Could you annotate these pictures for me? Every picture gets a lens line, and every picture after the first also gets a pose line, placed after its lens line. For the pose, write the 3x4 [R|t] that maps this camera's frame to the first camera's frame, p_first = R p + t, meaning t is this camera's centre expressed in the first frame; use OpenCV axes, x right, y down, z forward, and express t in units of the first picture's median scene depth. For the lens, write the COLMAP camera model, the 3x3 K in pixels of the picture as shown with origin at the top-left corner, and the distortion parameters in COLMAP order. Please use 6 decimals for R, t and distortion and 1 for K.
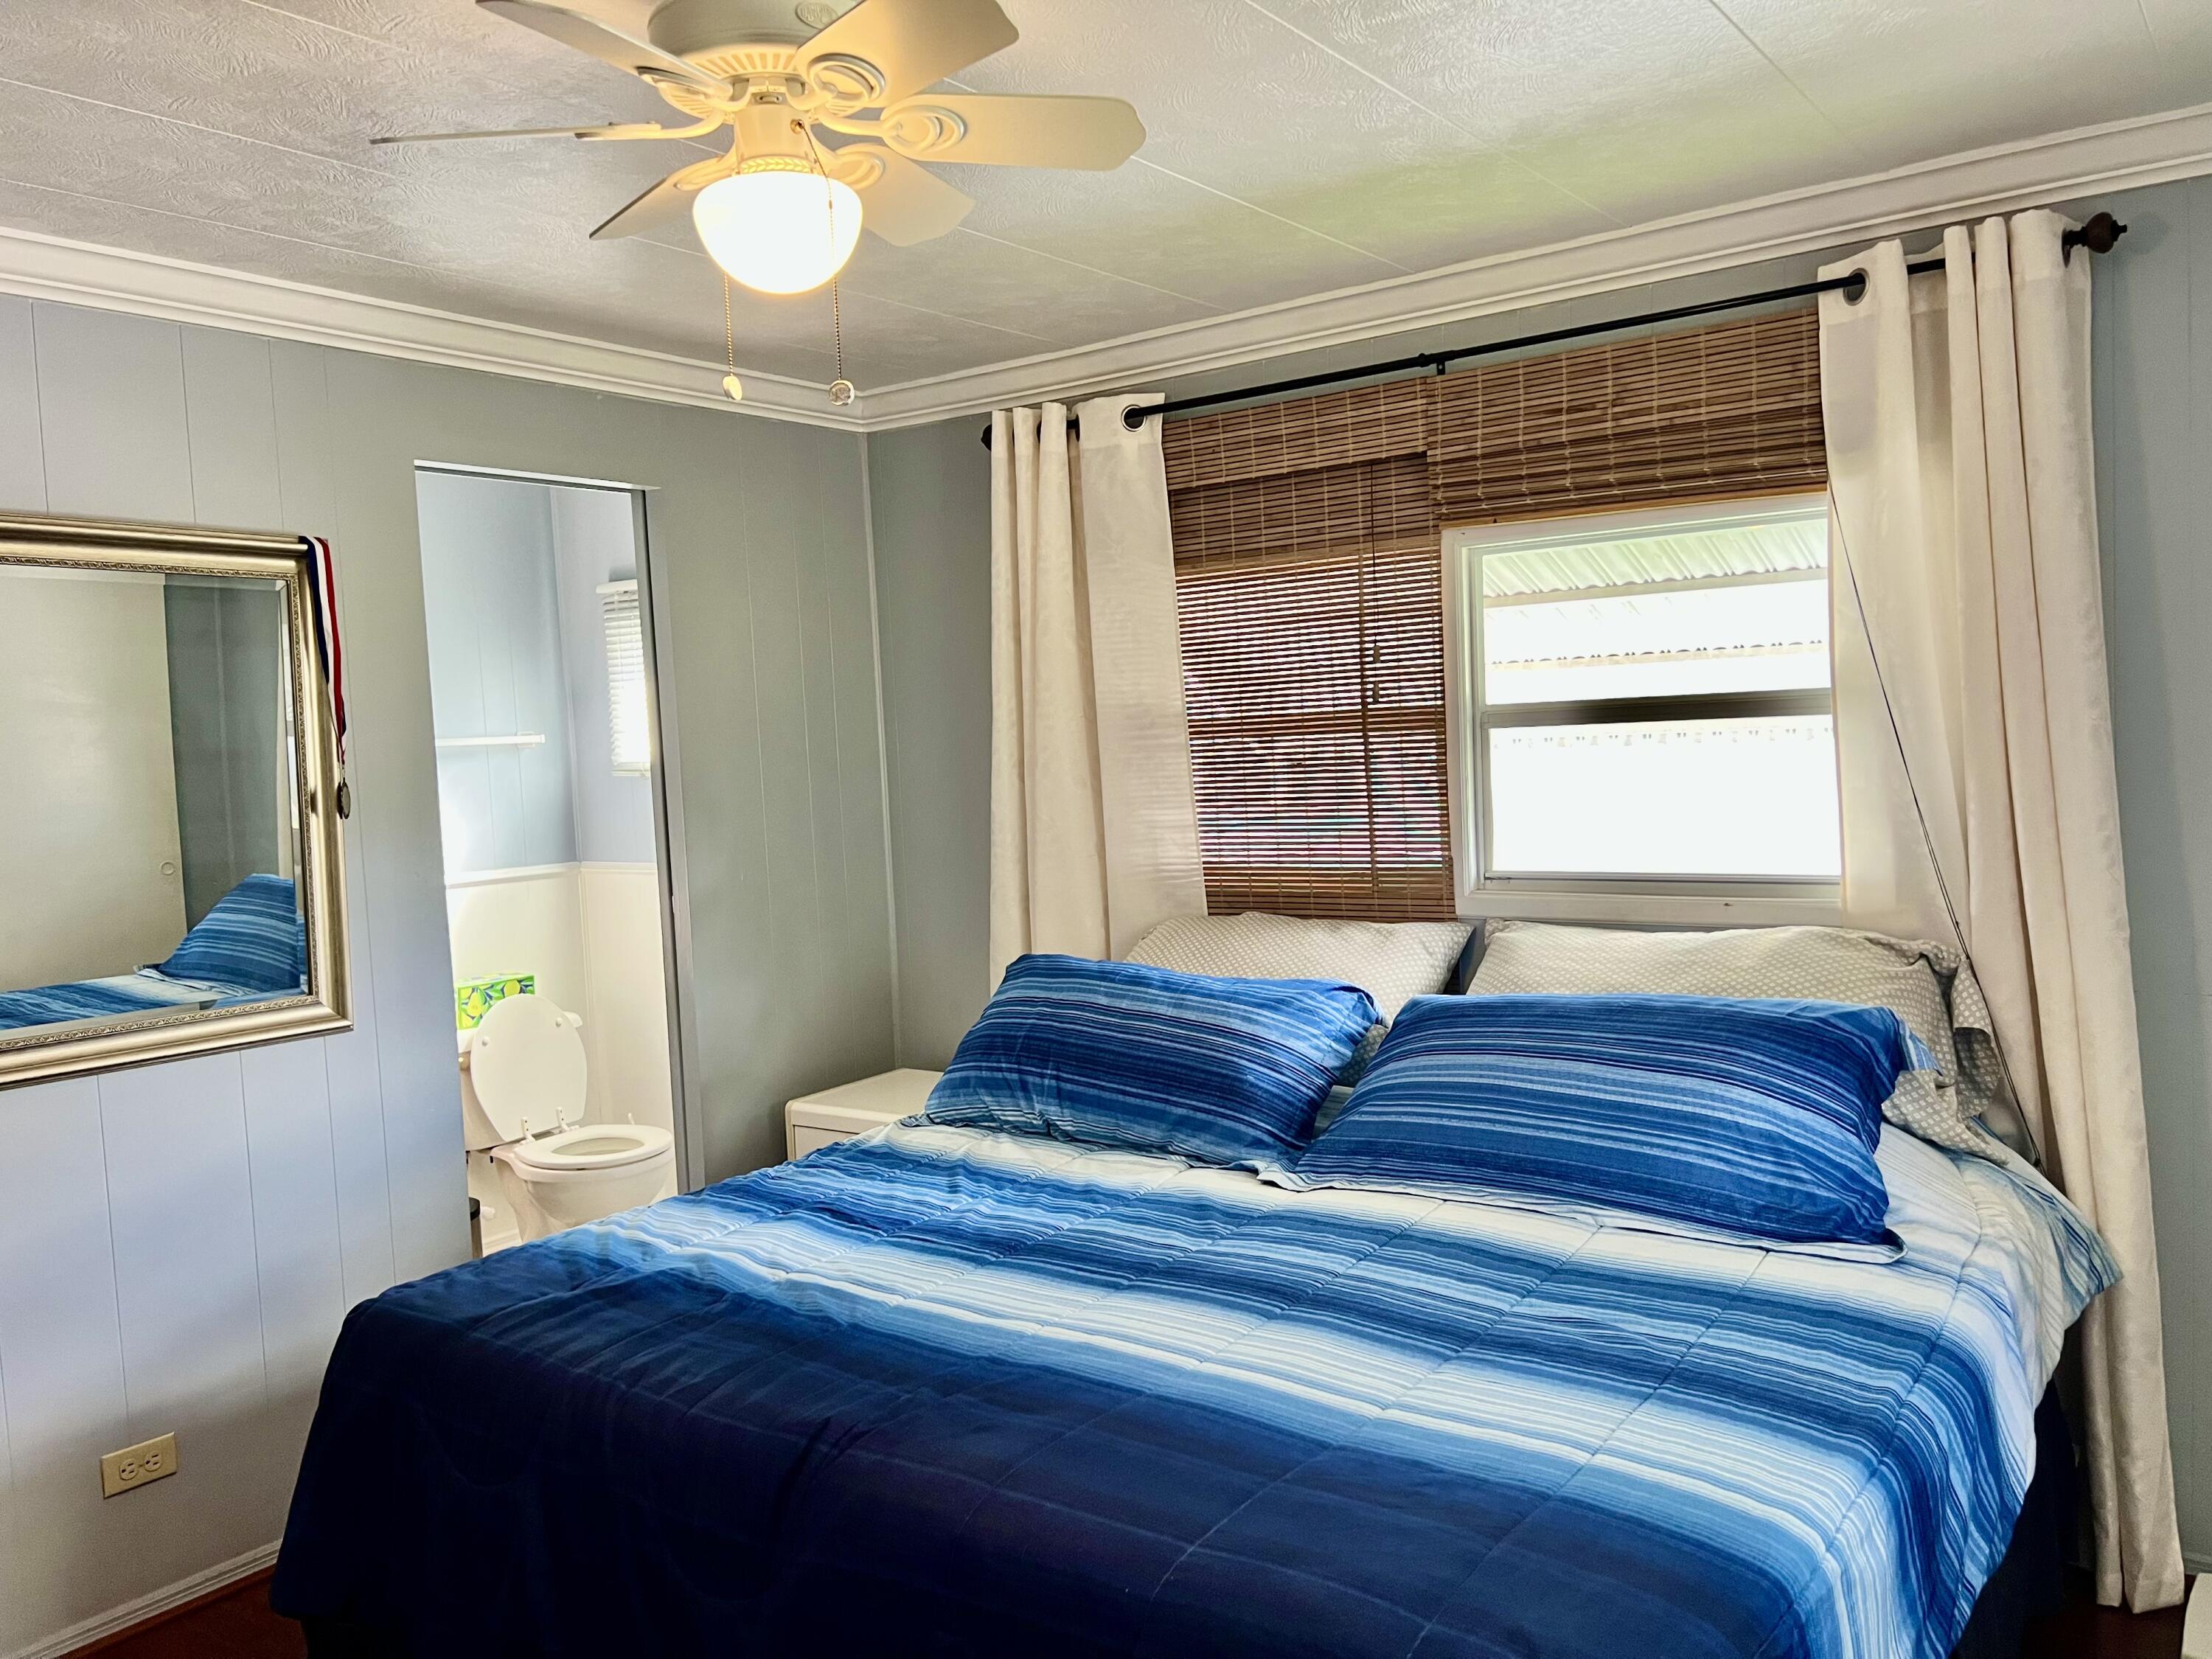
lens RADIAL K [[1672.3, 0, 1117.3], [0, 1672.3, 844.6], [0, 0, 1]] dist [0.068784, -0.087439]
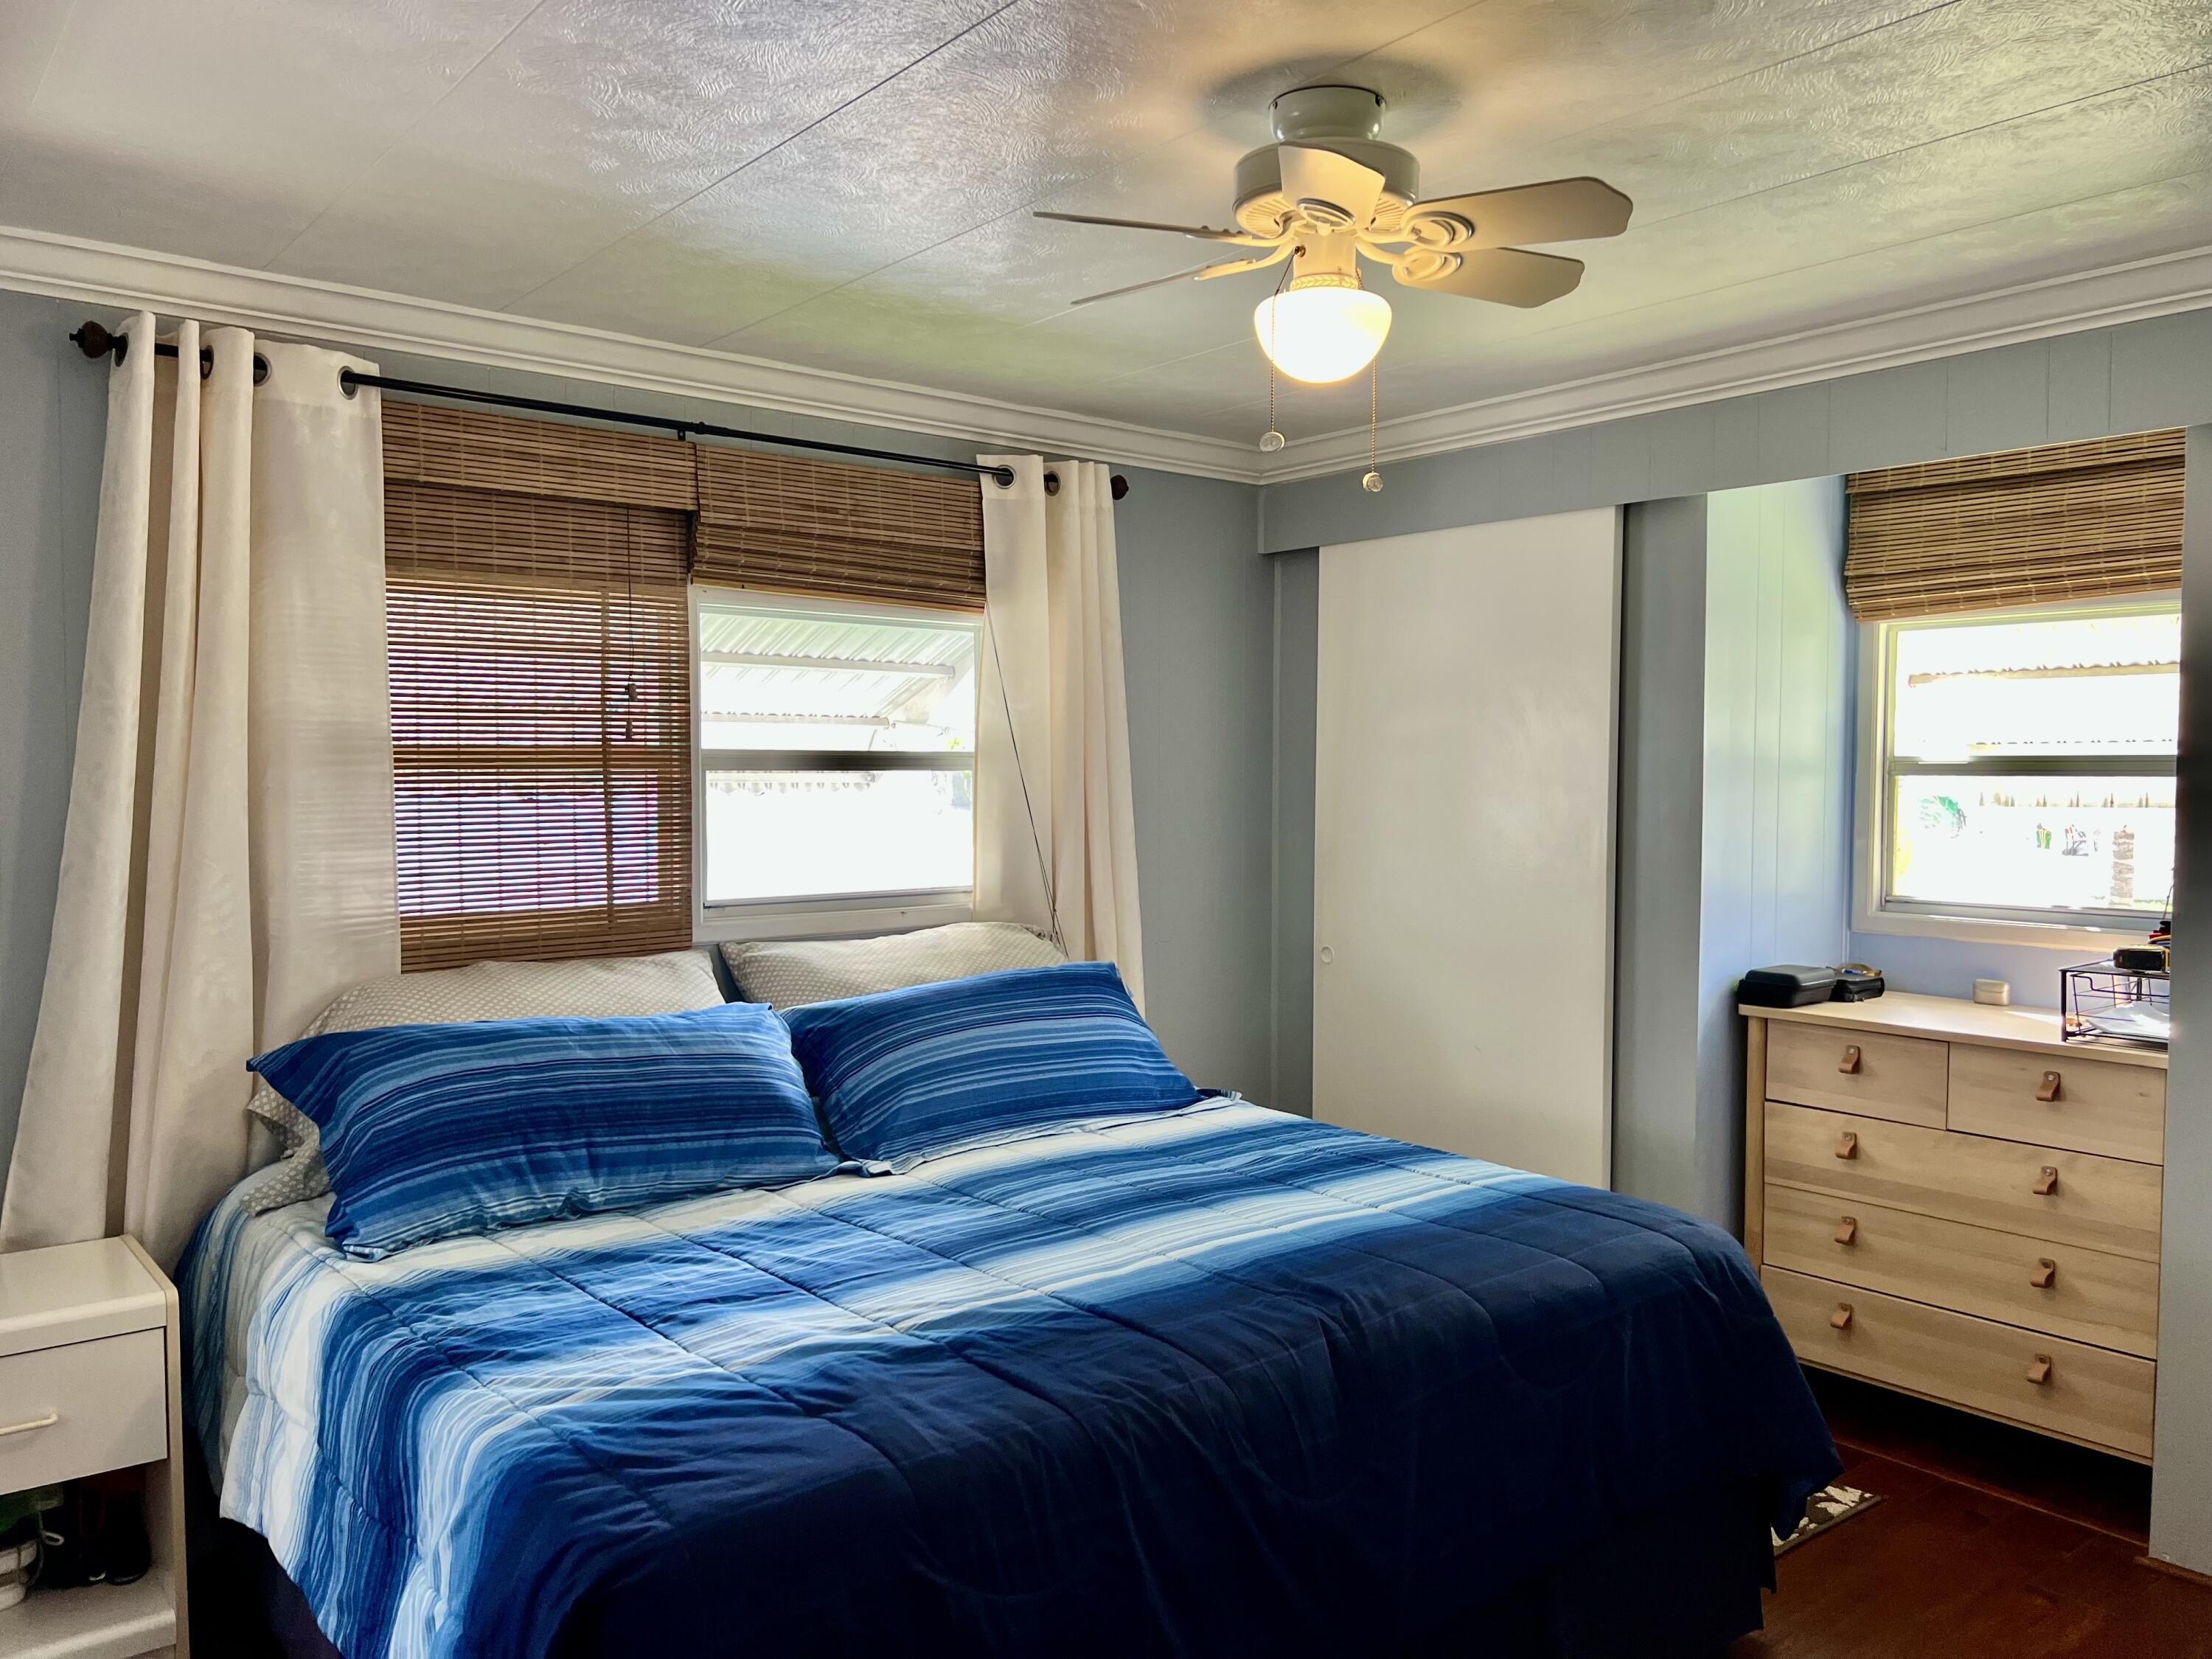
lens RADIAL K [[1672.3, 0, 1127.2], [0, 1672.3, 838.0], [0, 0, 1]] dist [0.068784, -0.087439]
pose [[0.233635, 0.004670, 0.972313, -0.836713], [0.055219, 0.998311, -0.018063, 0.010596], [-0.970755, 0.057911, 0.232982, 0.514785]]
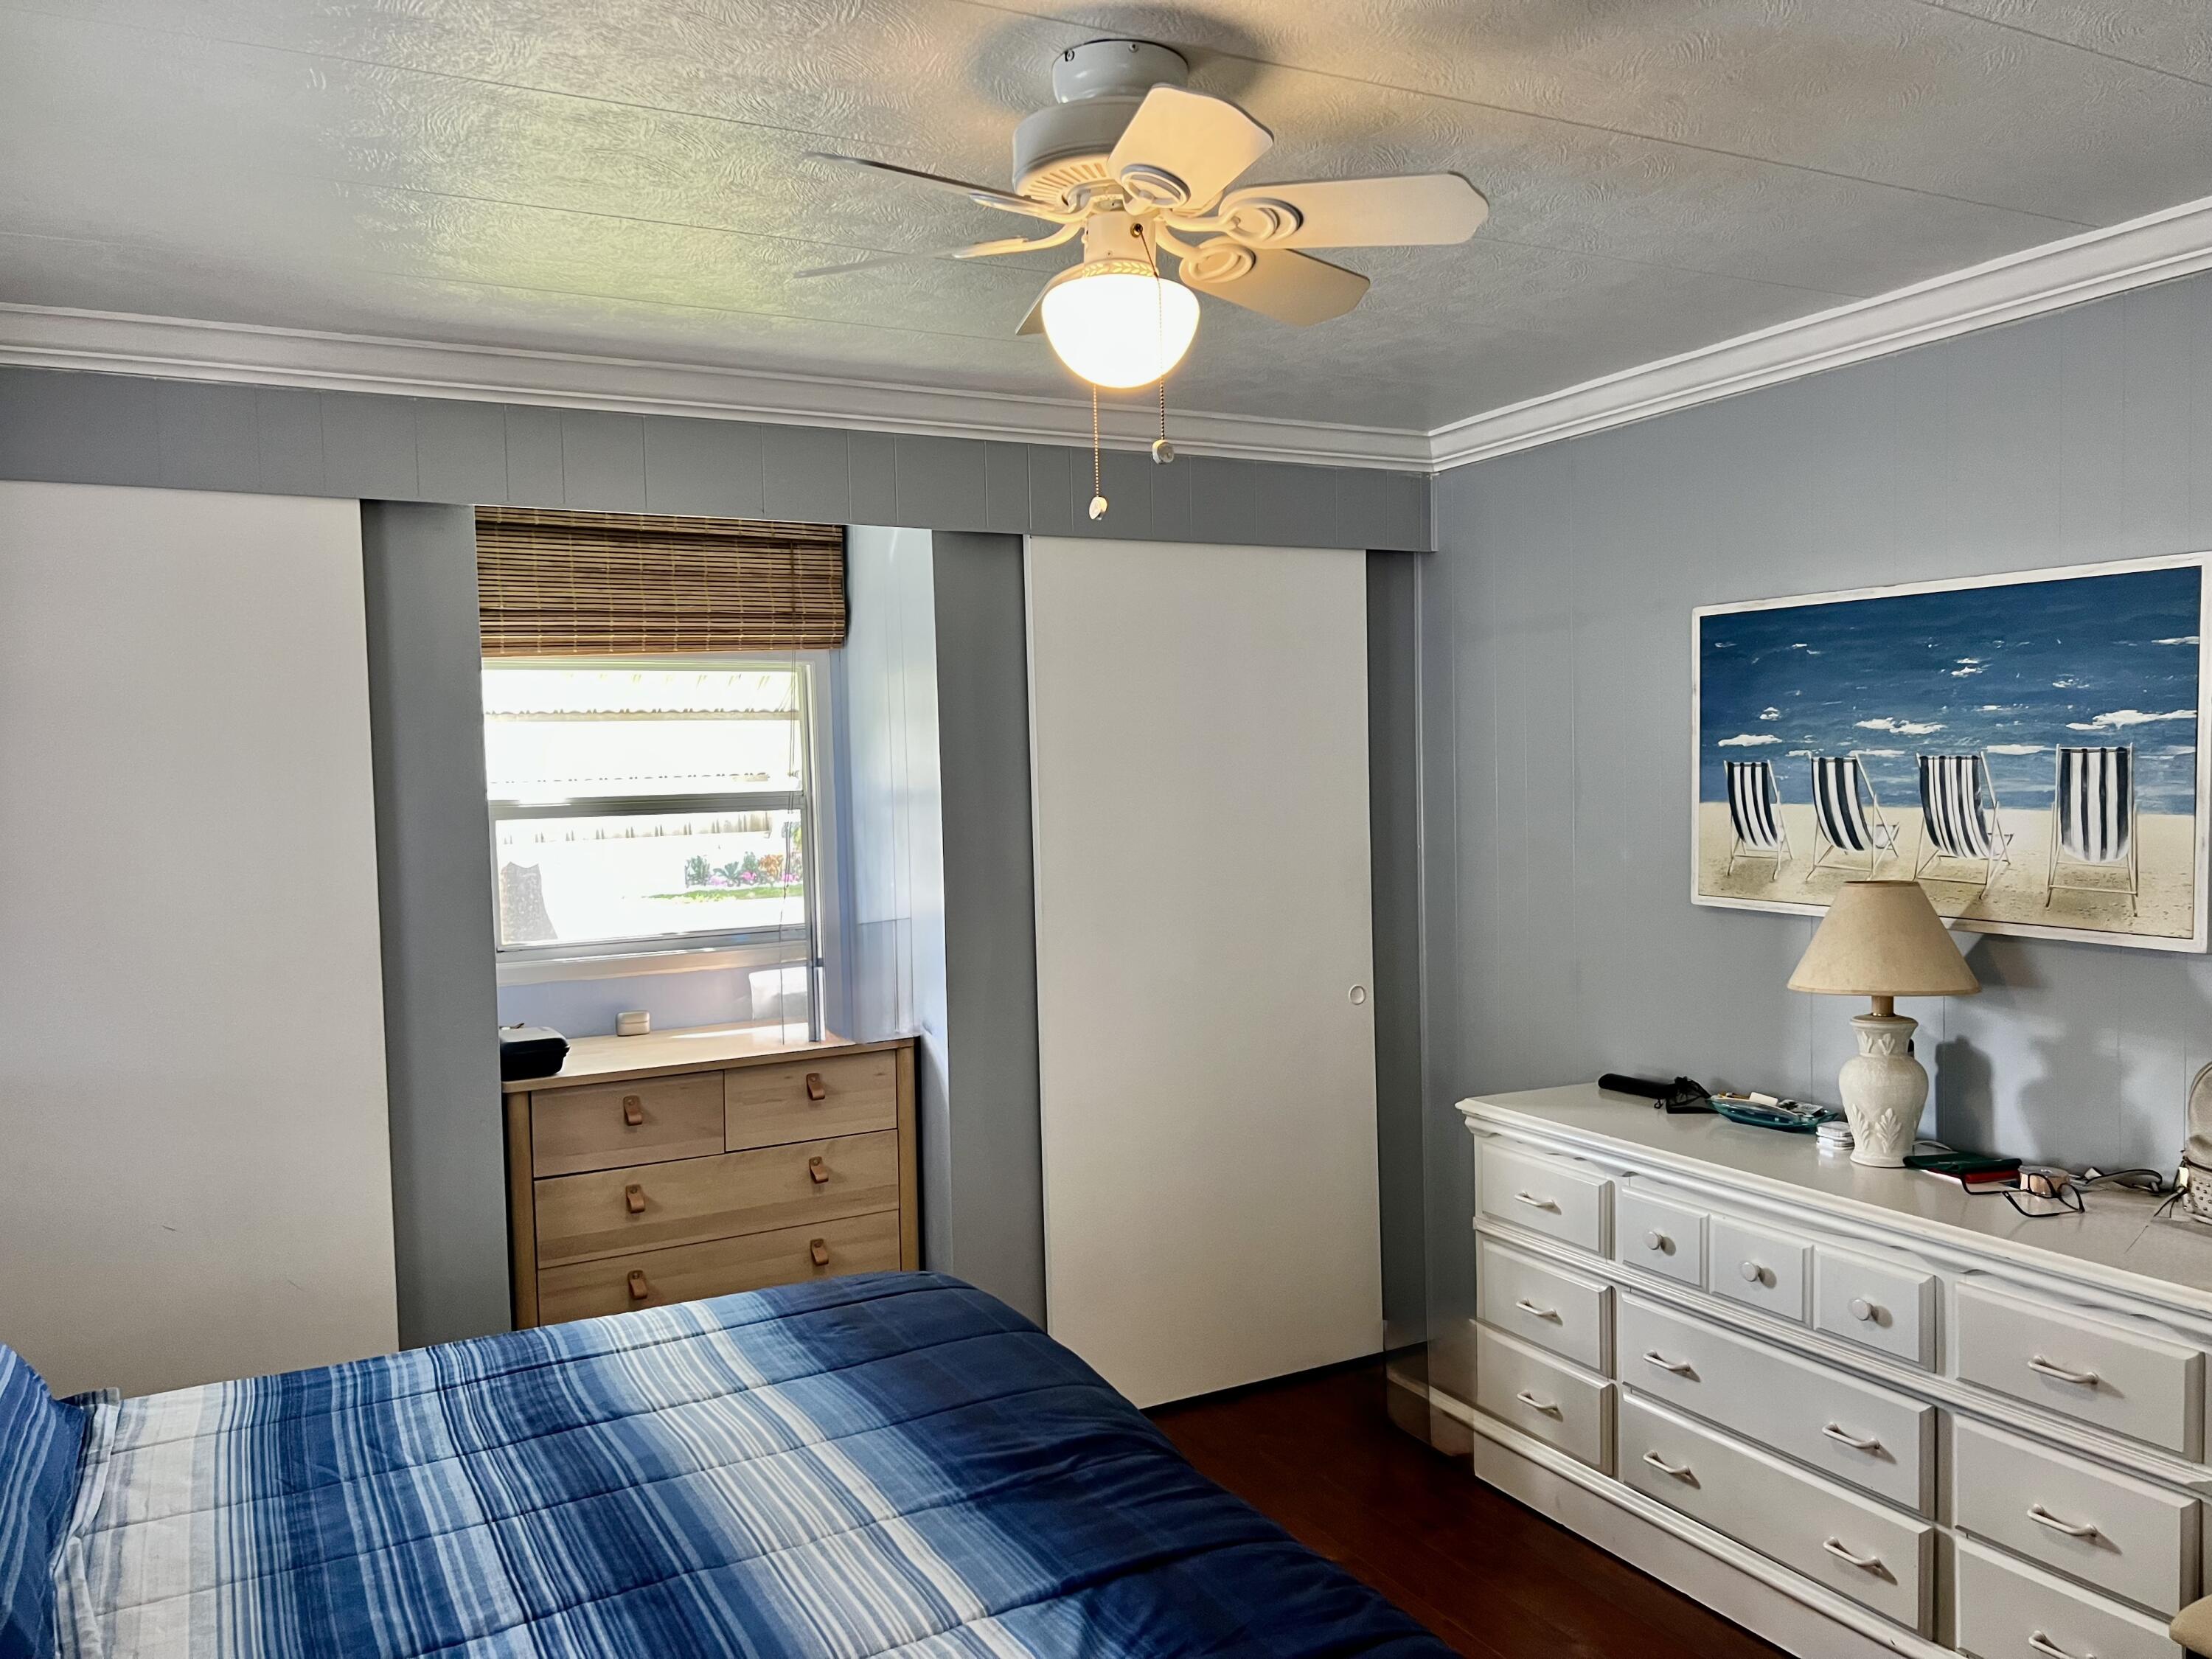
lens RADIAL K [[1672.3, 0, 1103.7], [0, 1672.3, 835.4], [0, 0, 1]] dist [0.068784, -0.087439]
pose [[-0.907682, 0.050590, 0.416598, -0.366325], [0.095555, 0.991546, 0.087787, -0.081641], [-0.408635, 0.119491, -0.904842, 1.171587]]
